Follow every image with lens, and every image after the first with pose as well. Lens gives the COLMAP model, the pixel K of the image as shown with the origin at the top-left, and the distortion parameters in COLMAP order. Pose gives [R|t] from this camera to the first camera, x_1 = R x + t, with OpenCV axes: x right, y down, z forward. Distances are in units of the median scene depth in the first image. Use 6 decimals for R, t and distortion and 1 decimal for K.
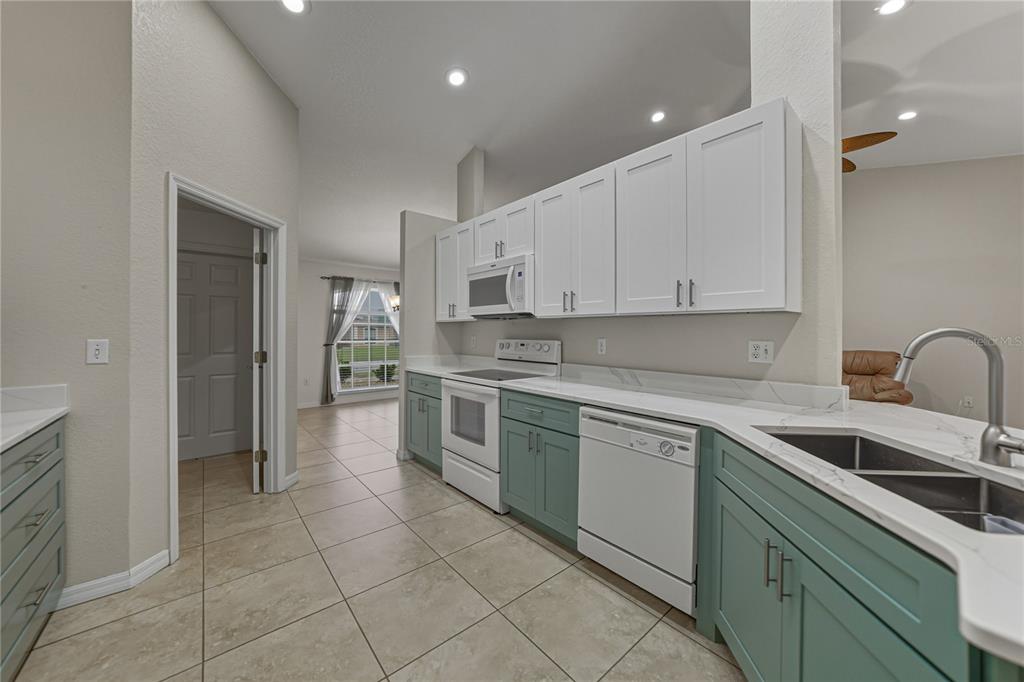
lens RADIAL K [[377.7, 0, 518.7], [0, 377.7, 331.2], [0, 0, 1]] dist [0.000447, 0.000087]
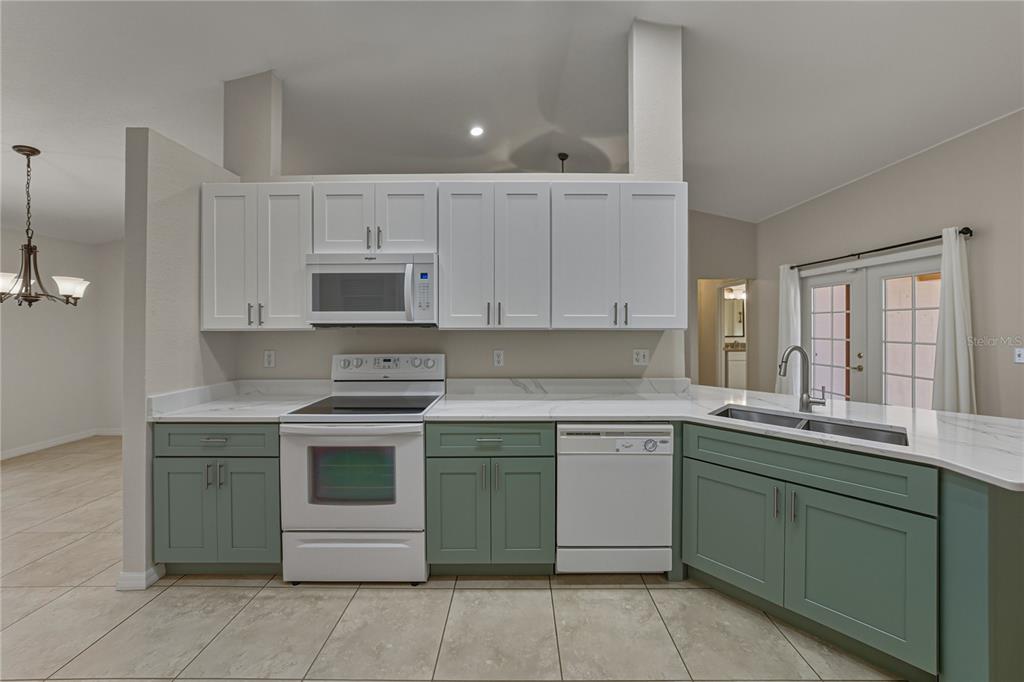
lens RADIAL K [[368.5, 0, 515.1], [0, 368.5, 324.9], [0, 0, 1]] dist [-0.009604, 0.000012]
pose [[0.650433, -0.004655, 0.759550, -0.503354], [0.002464, 0.999989, 0.004018, -0.051850], [-0.759560, -0.000743, 0.650437, 0.364379]]
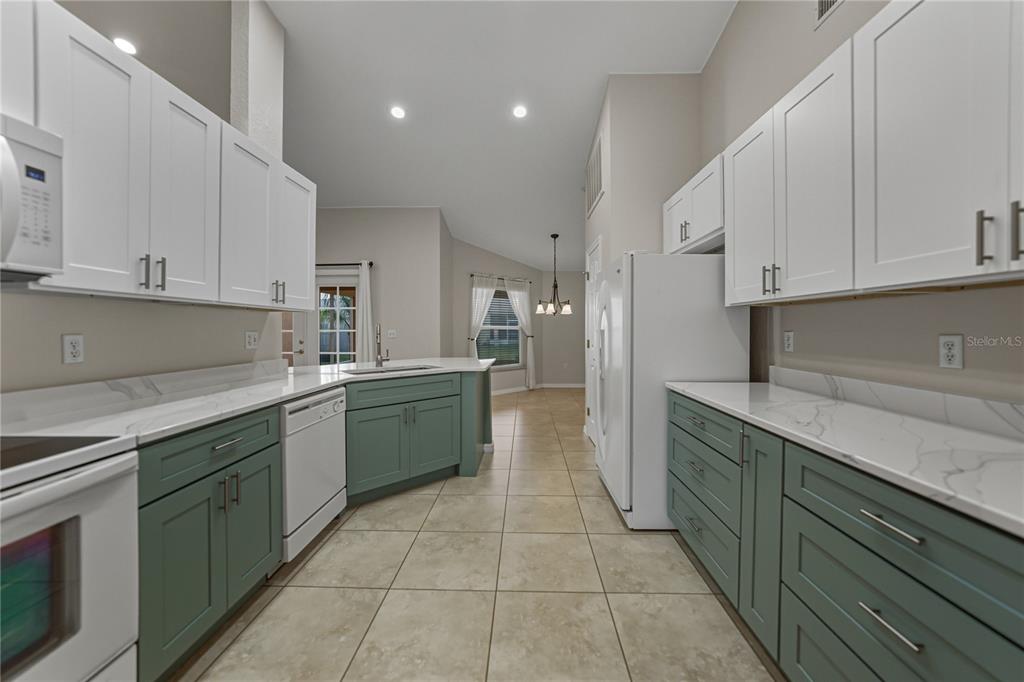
lens RADIAL K [[377.7, 0, 518.7], [0, 377.7, 331.2], [0, 0, 1]] dist [0.000447, 0.000087]
pose [[-0.749045, -0.005309, 0.662498, -0.679940], [-0.000041, 0.999968, 0.007967, 0.010630], [-0.662519, 0.005941, -0.749021, 1.034338]]
